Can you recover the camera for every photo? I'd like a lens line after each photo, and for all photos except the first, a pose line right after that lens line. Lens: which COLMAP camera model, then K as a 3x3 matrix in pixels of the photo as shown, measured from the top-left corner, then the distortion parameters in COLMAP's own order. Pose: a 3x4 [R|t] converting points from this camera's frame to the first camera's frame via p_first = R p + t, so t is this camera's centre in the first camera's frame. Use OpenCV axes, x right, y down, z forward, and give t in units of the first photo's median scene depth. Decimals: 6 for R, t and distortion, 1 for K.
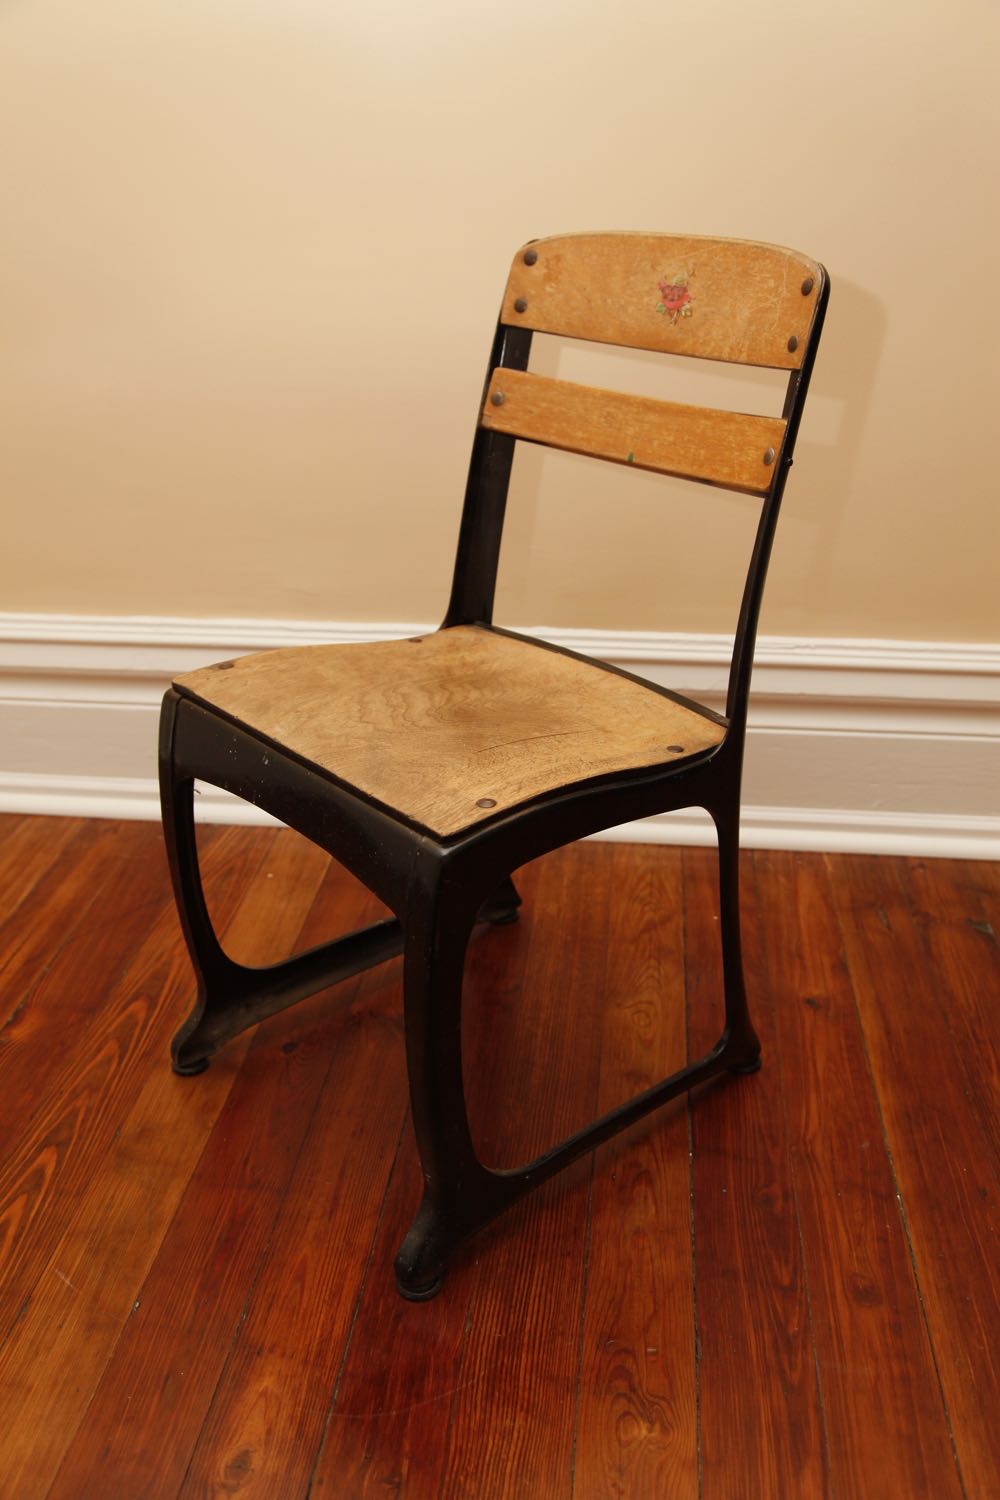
lens RADIAL K [[1347.5, 0, 500.0], [0, 1347.5, 750.0], [0, 0, 1]] dist [-0.012279, -0.005180]
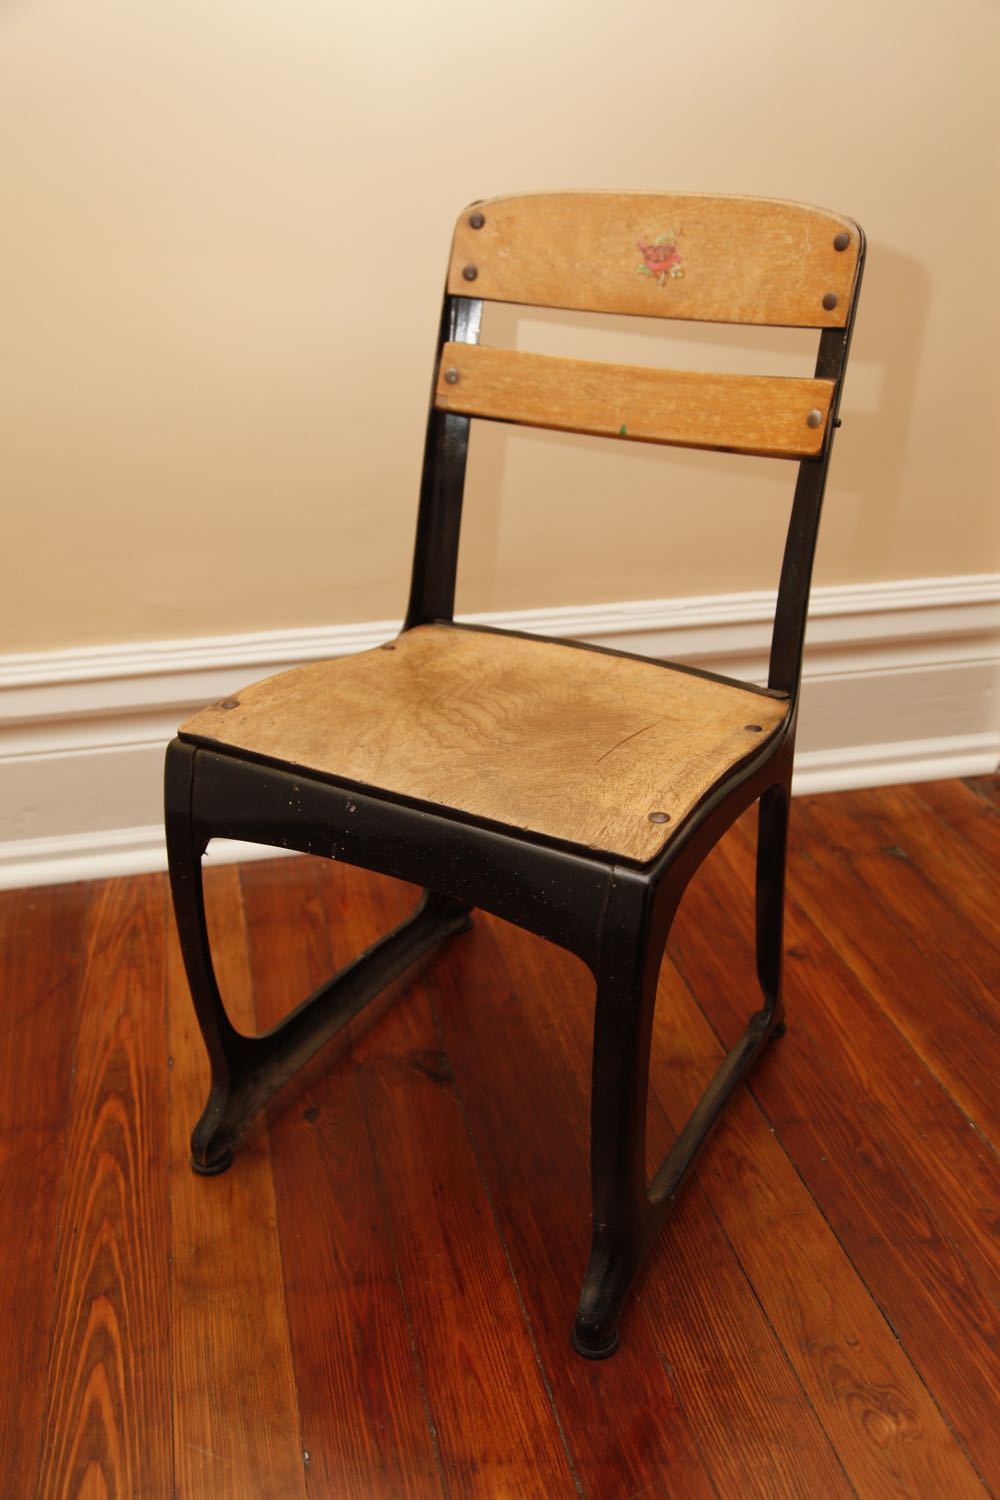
lens RADIAL K [[1310.5, 0, 500.0], [0, 1310.5, 750.0], [0, 0, 1]] dist [-0.029089, 0.031598]
pose [[0.941213, -0.144061, 0.305557, -0.300124], [0.135327, 0.989554, 0.049694, -0.051495], [-0.309524, -0.005423, 0.950876, 0.149177]]
